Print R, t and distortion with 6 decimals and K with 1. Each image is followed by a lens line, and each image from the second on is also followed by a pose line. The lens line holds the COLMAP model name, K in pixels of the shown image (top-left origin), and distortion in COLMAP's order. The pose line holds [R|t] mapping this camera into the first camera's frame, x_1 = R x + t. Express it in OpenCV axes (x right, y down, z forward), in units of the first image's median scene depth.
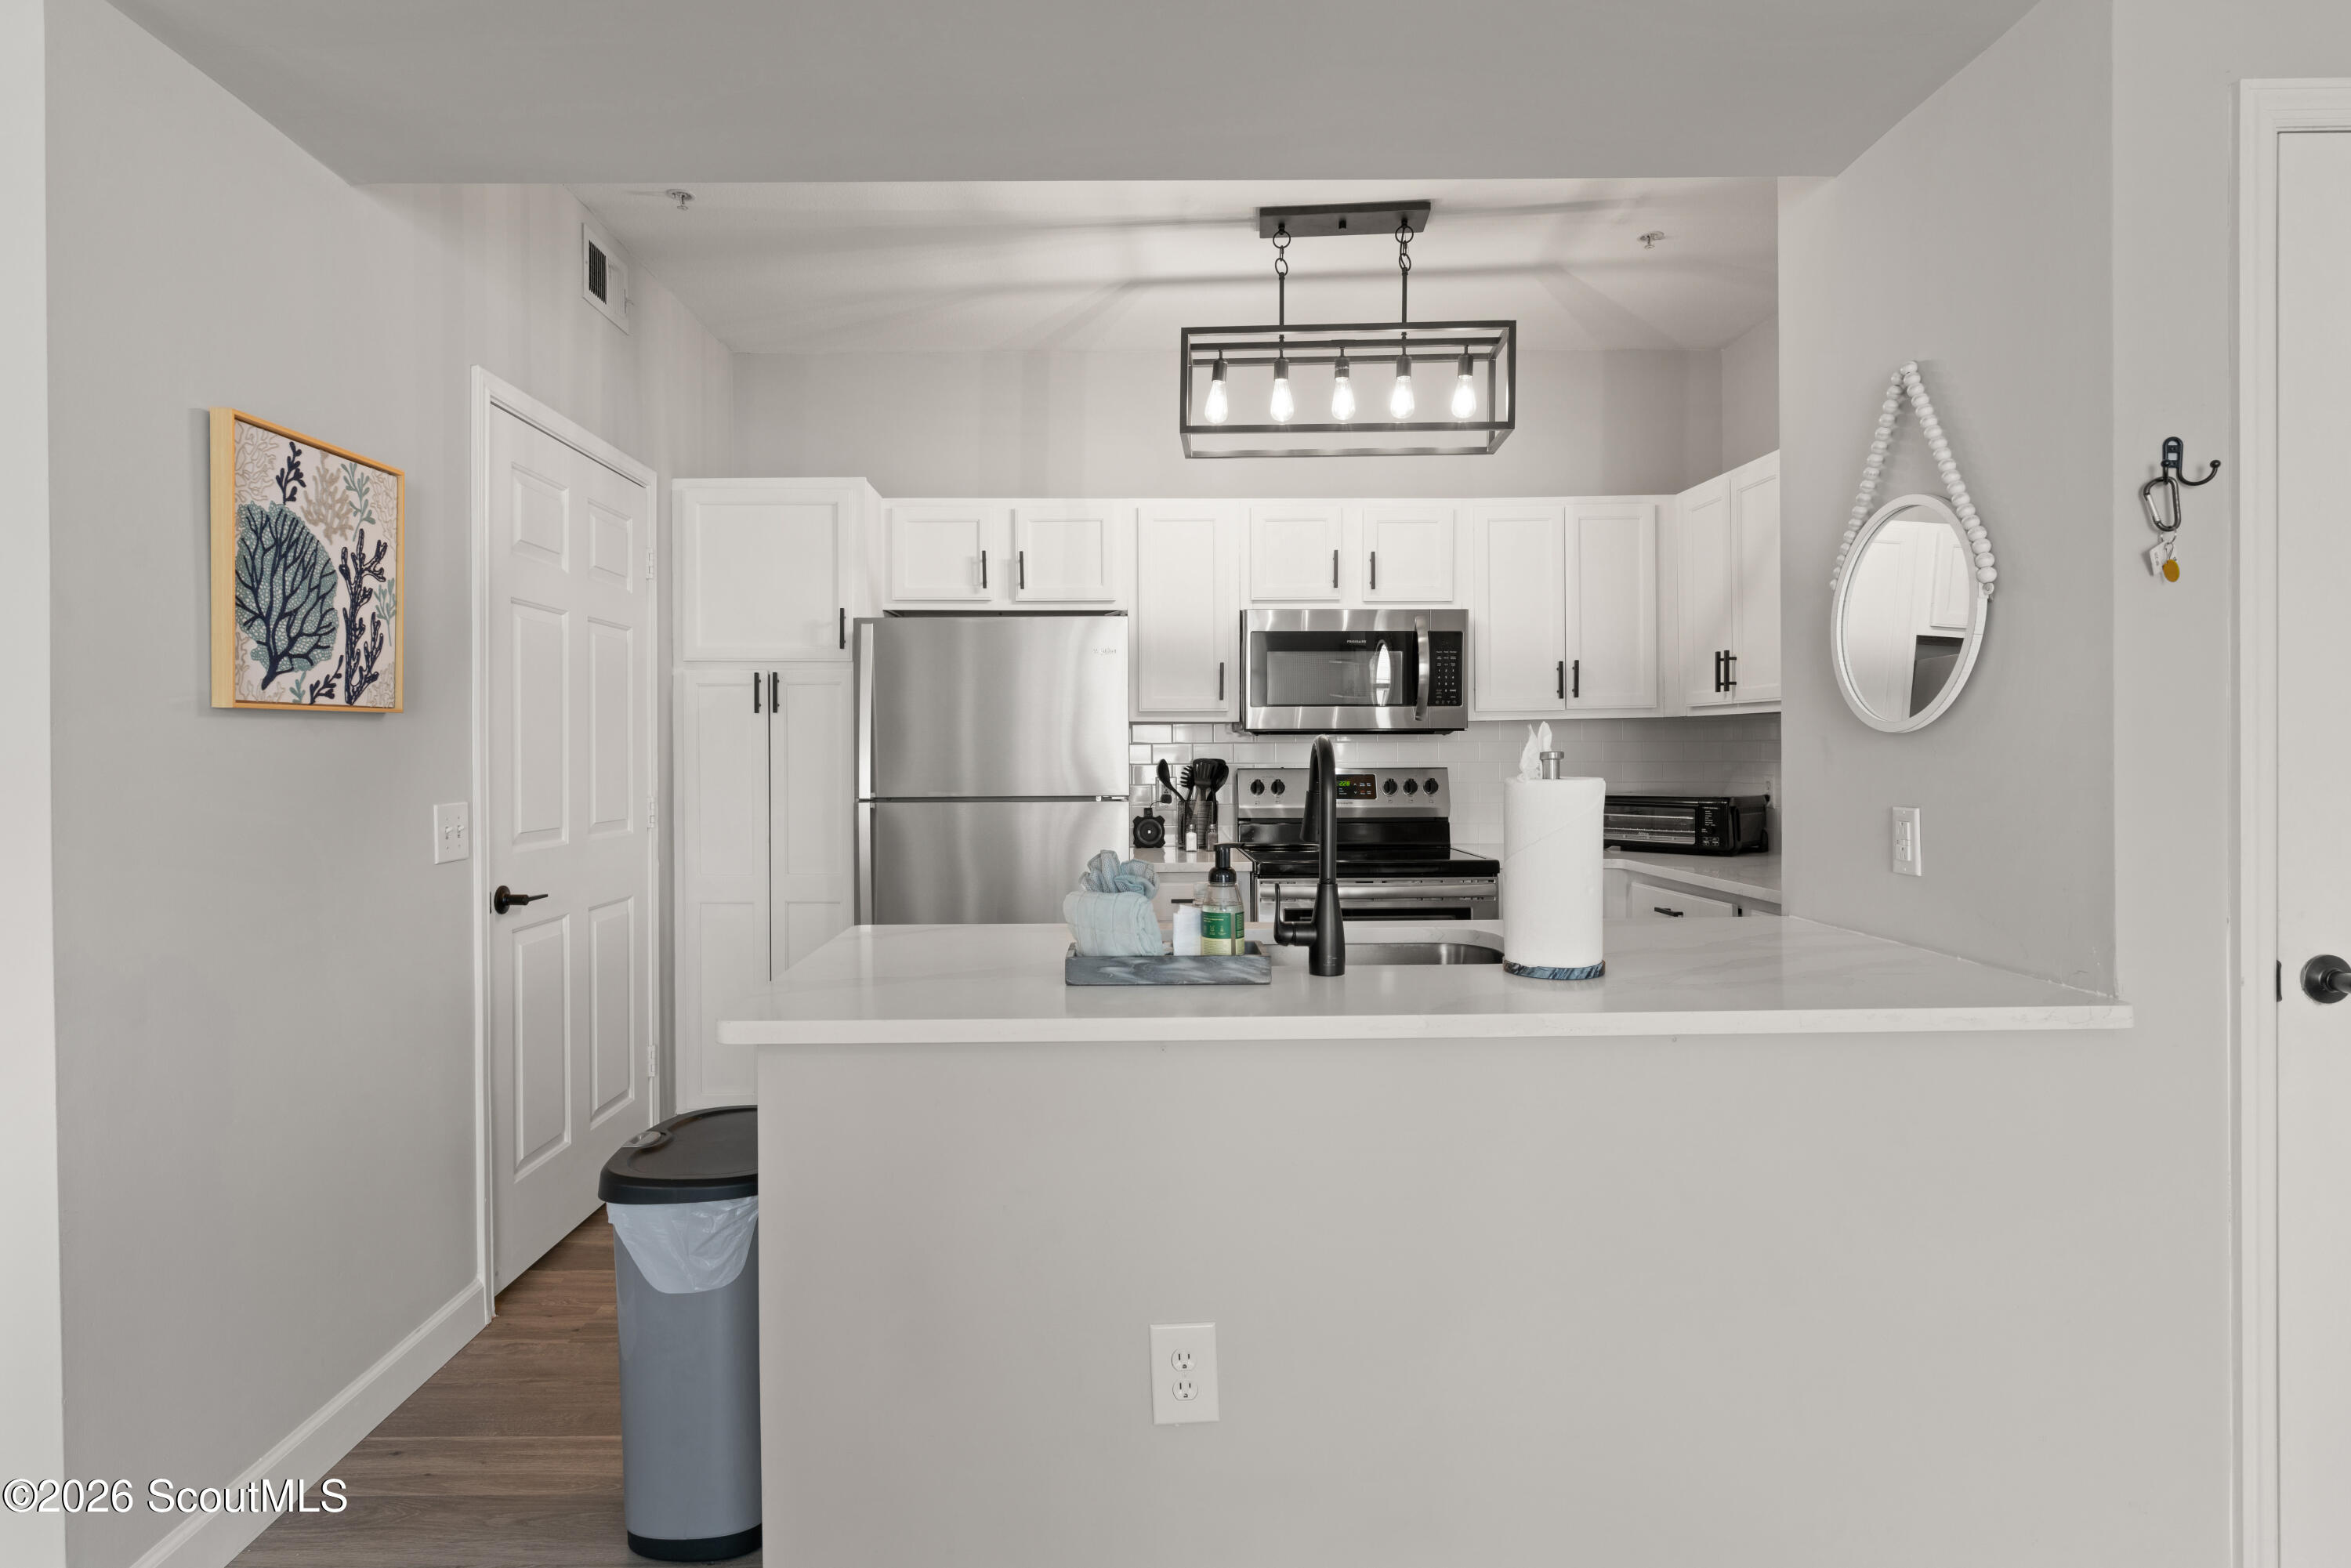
lens RADIAL K [[1236.6, 0, 1143.4], [0, 1236.6, 760.9], [0, 0, 1]] dist [-0.001070, -0.000512]
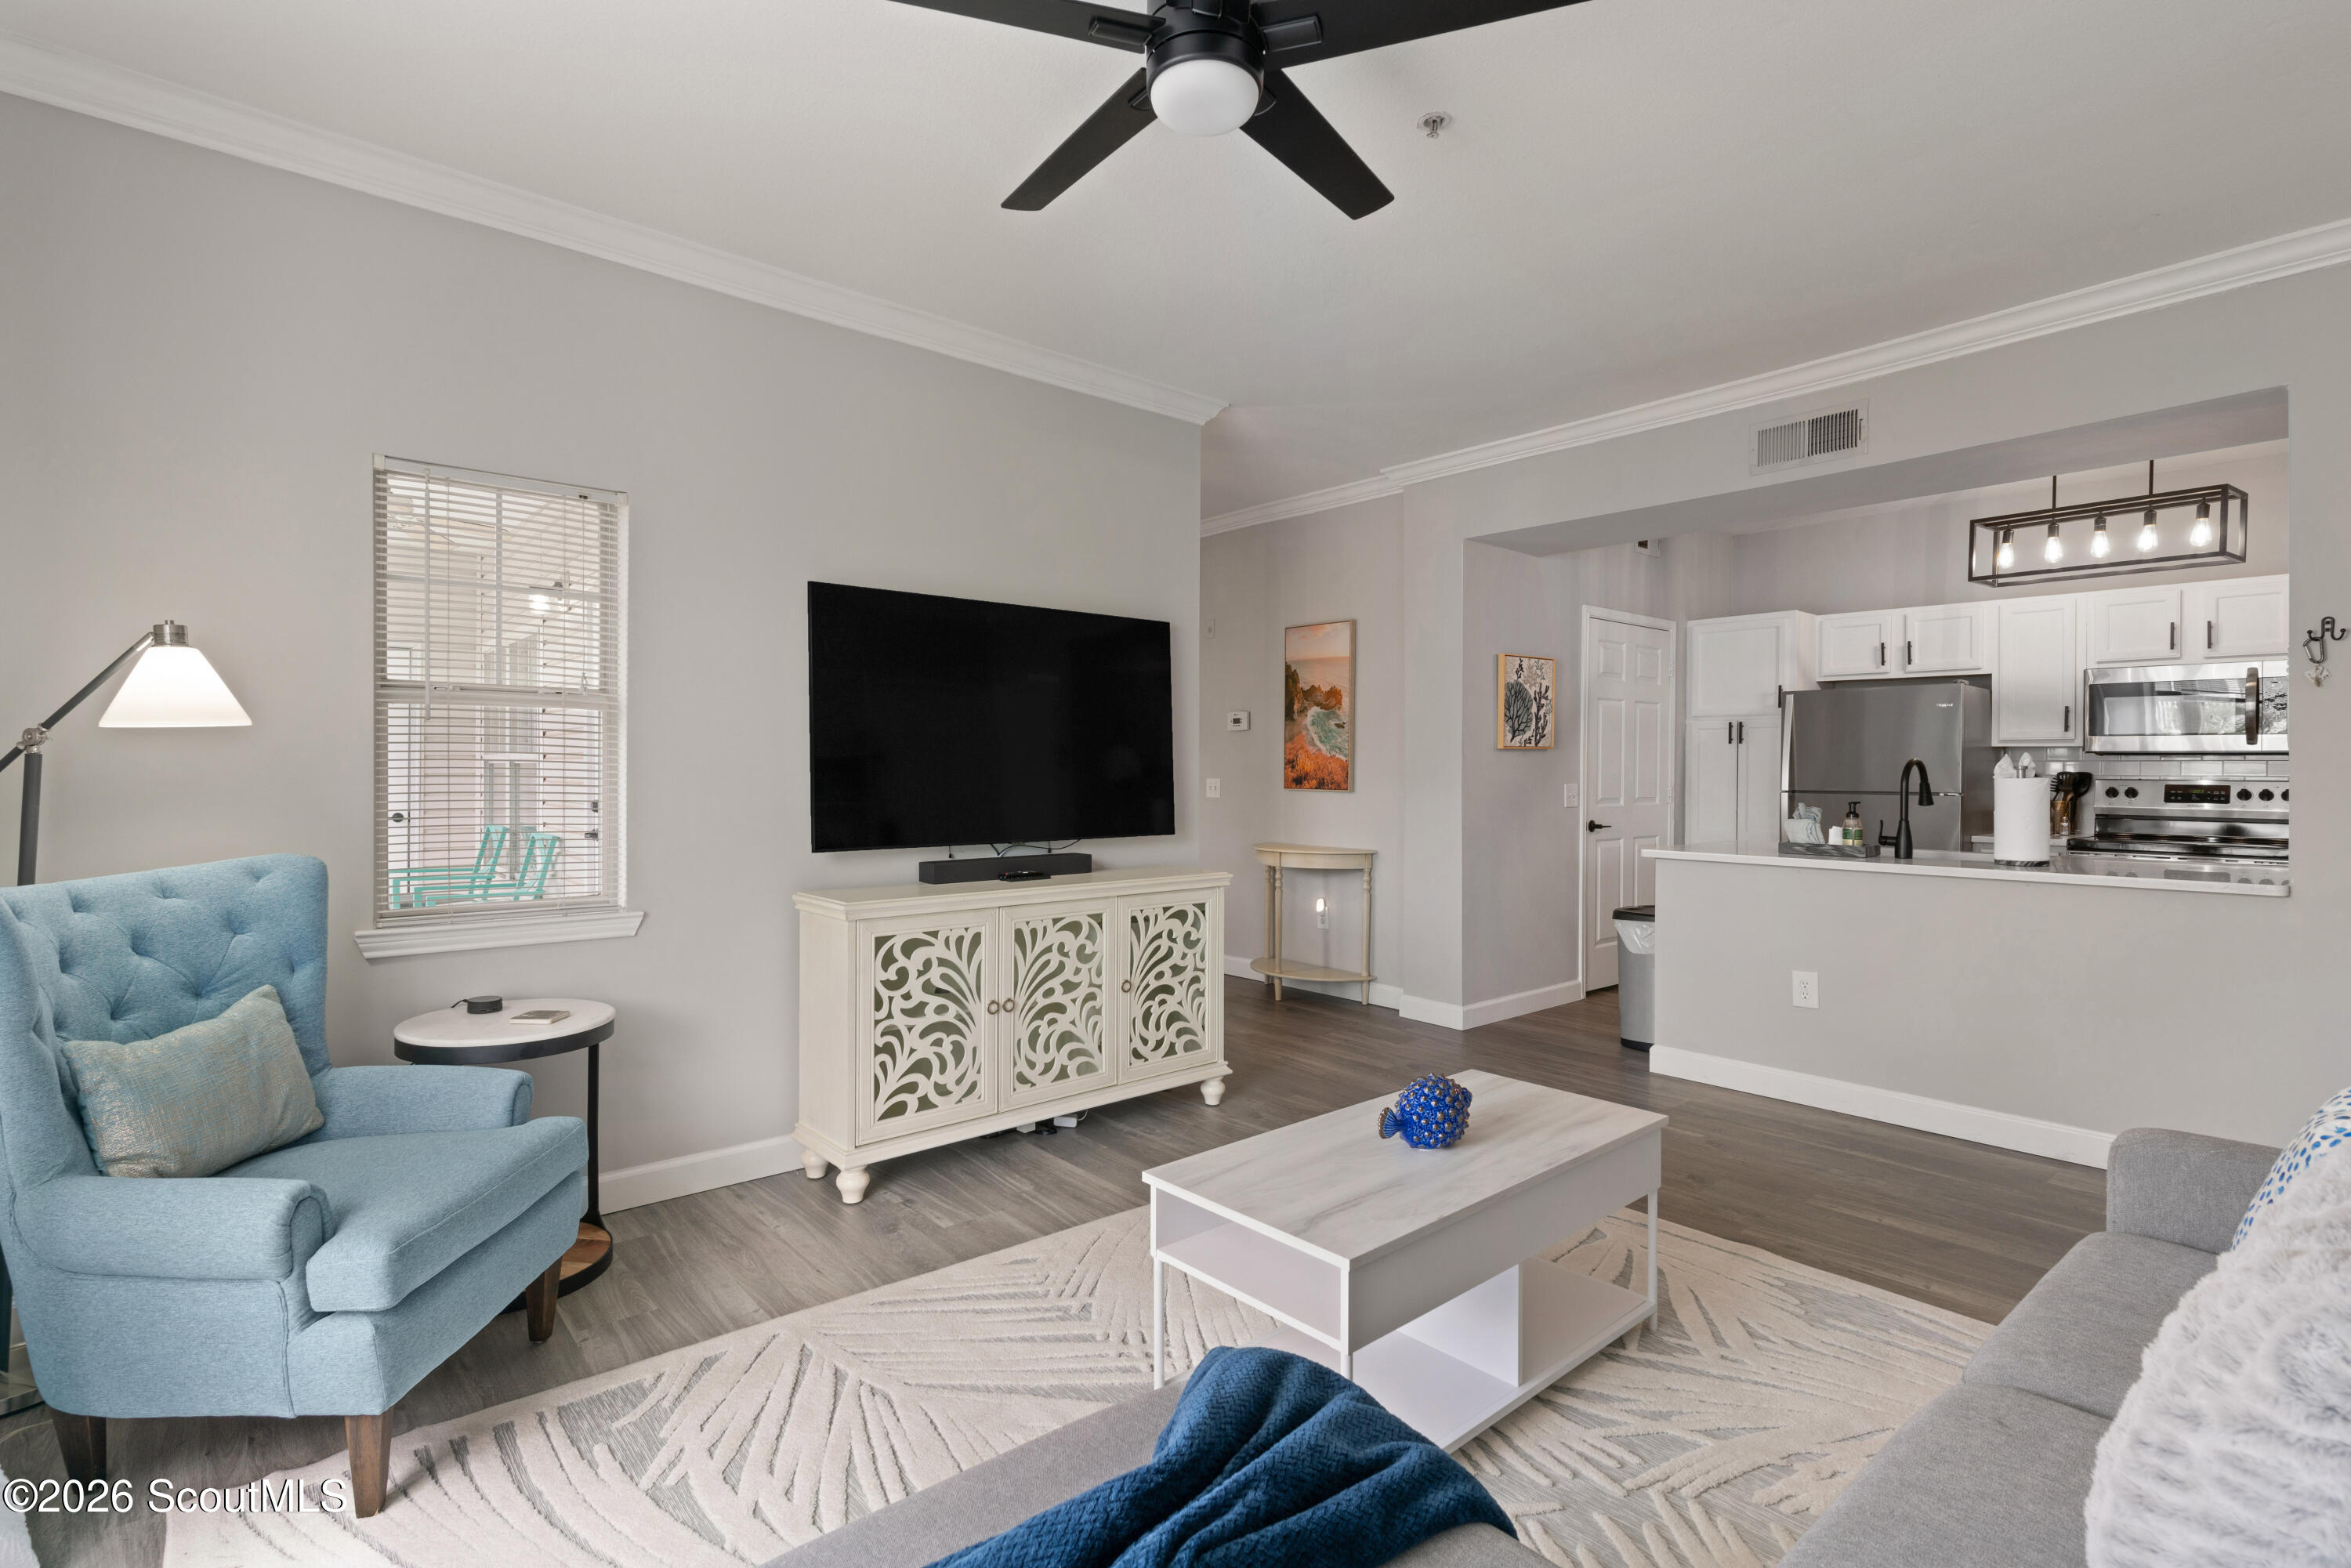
lens RADIAL K [[1152.3, 0, 1153.4], [0, 1152.3, 775.8], [0, 0, 1]] dist [0.028305, 0.000059]
pose [[0.635076, 0.015038, -0.772303, 0.492801], [-0.013871, 0.999871, 0.008063, 0.007702], [0.772325, 0.005592, 0.635203, -0.790391]]
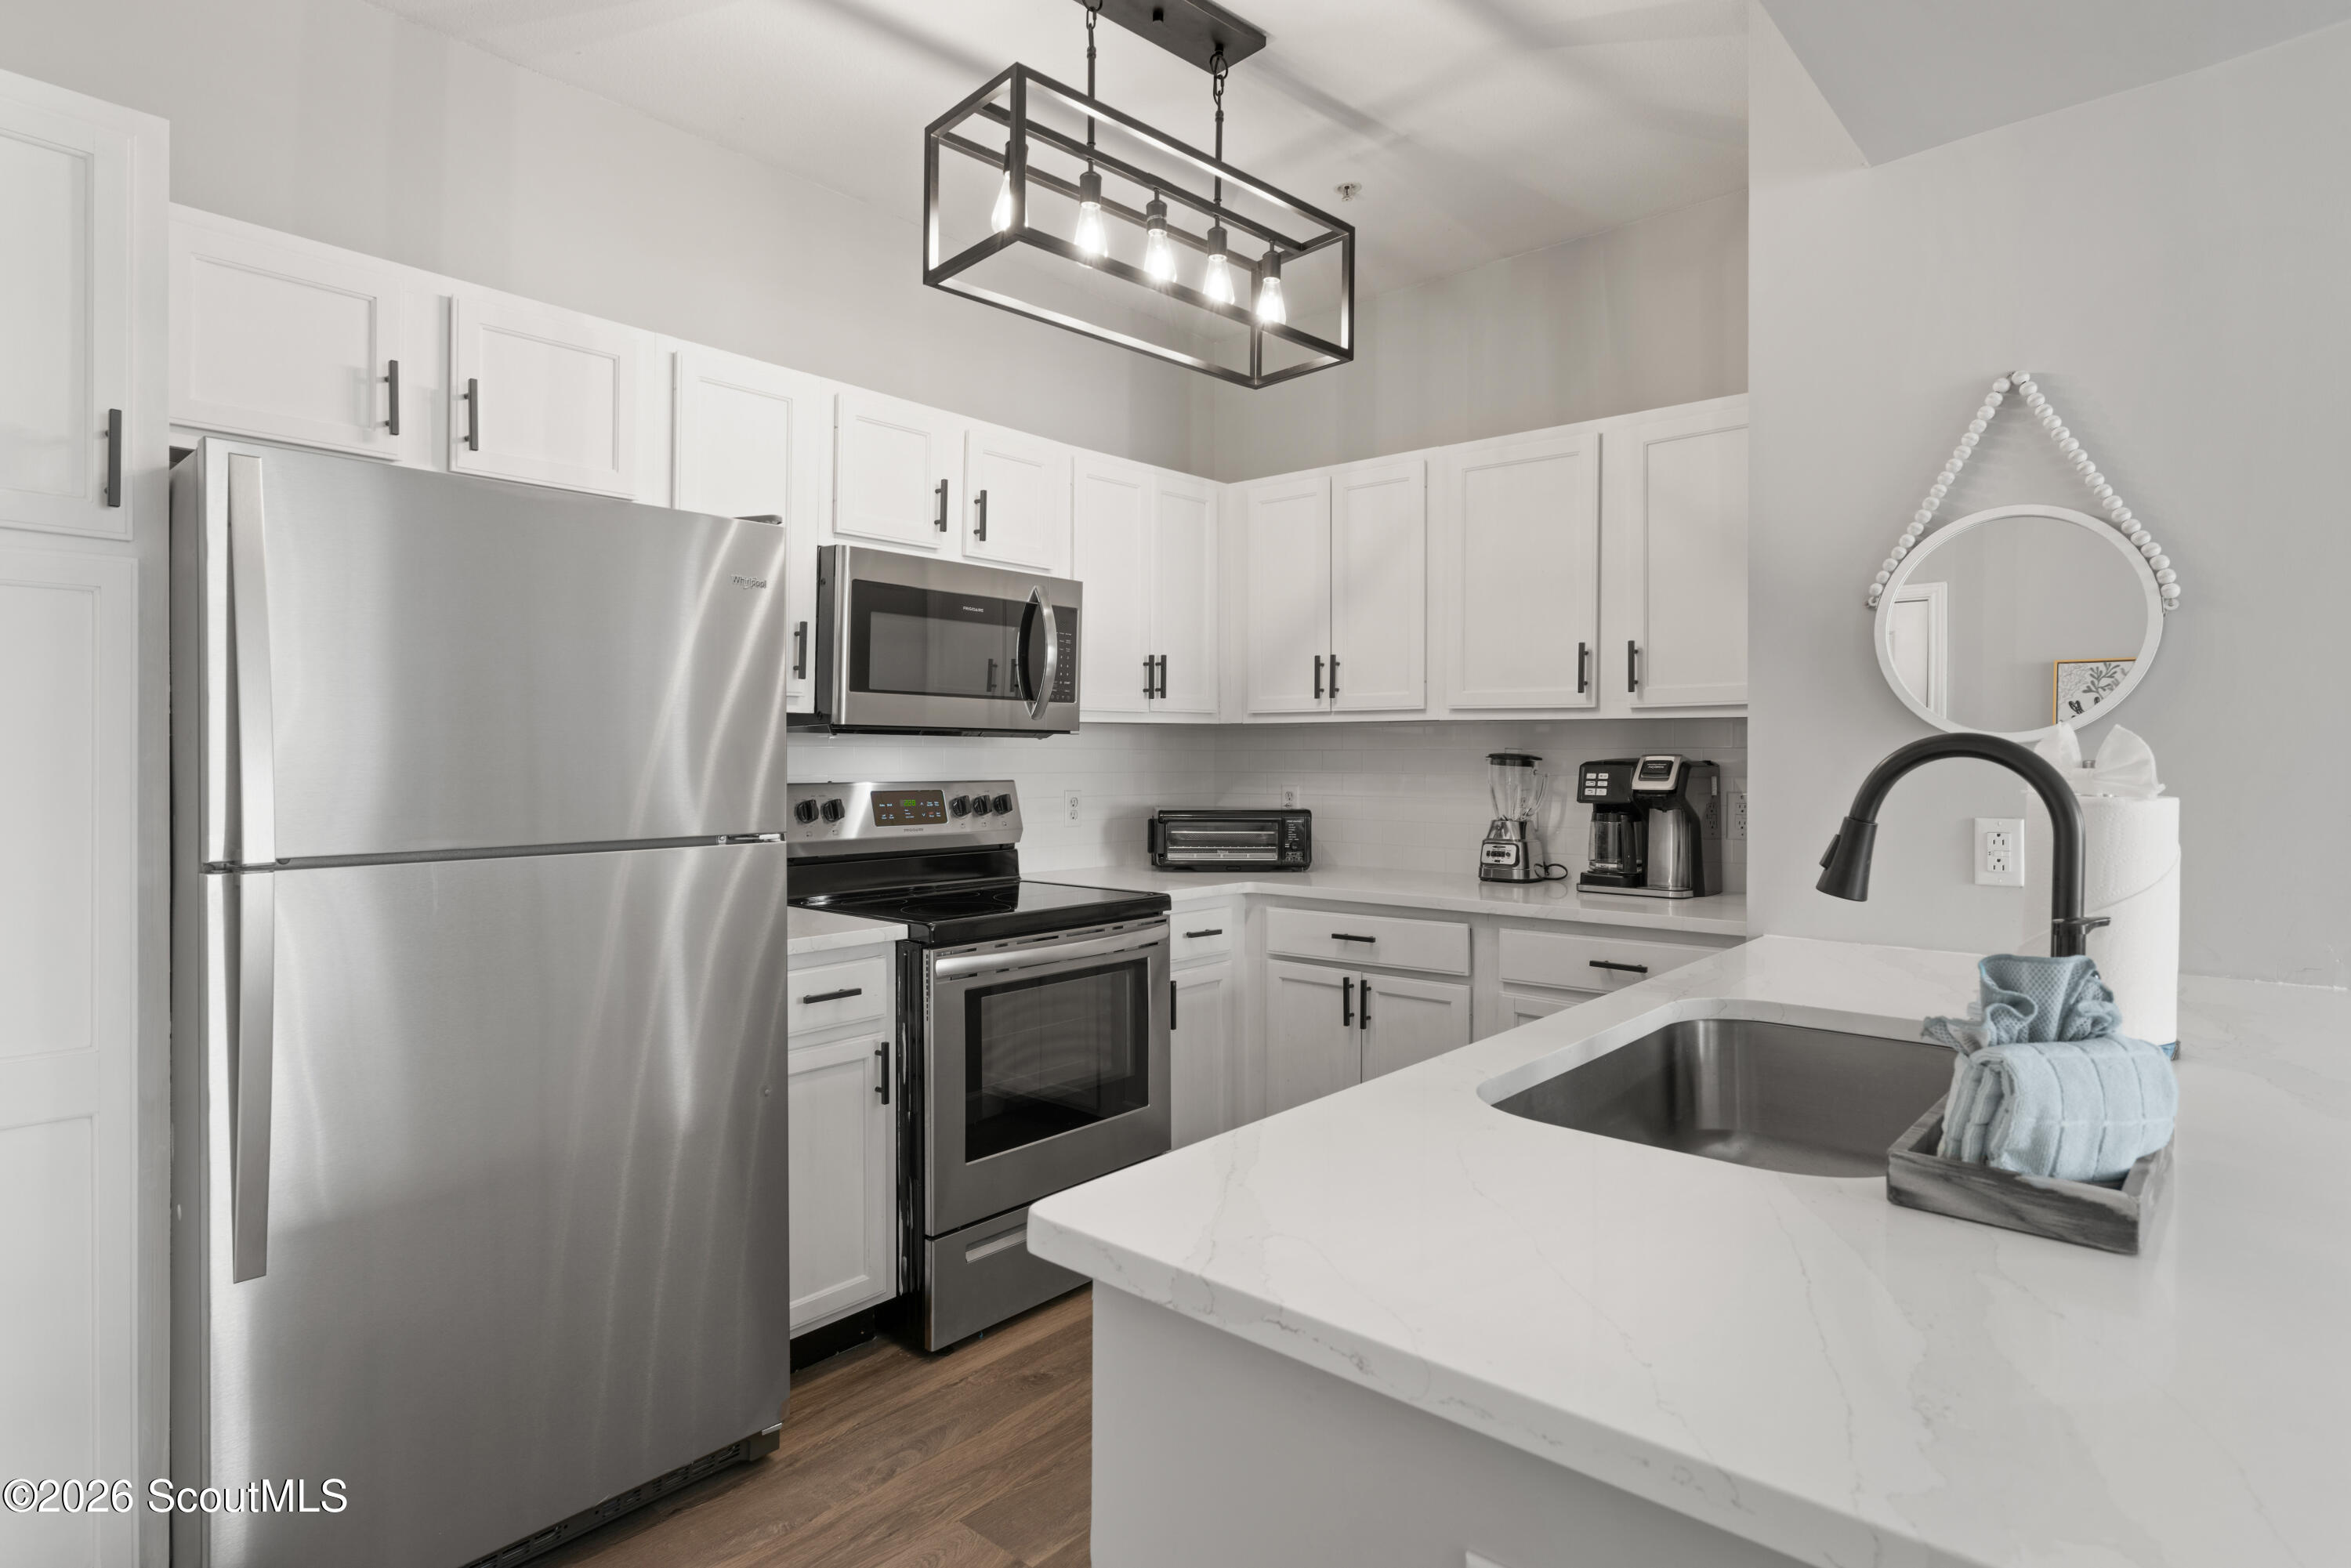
lens RADIAL K [[1236.6, 0, 1143.4], [0, 1236.6, 760.9], [0, 0, 1]] dist [-0.001070, -0.000512]
pose [[0.670425, 0.004636, 0.741963, -0.325701], [0.001247, 0.999972, -0.007375, -0.001020], [-0.741976, 0.005870, 0.670400, 0.470249]]
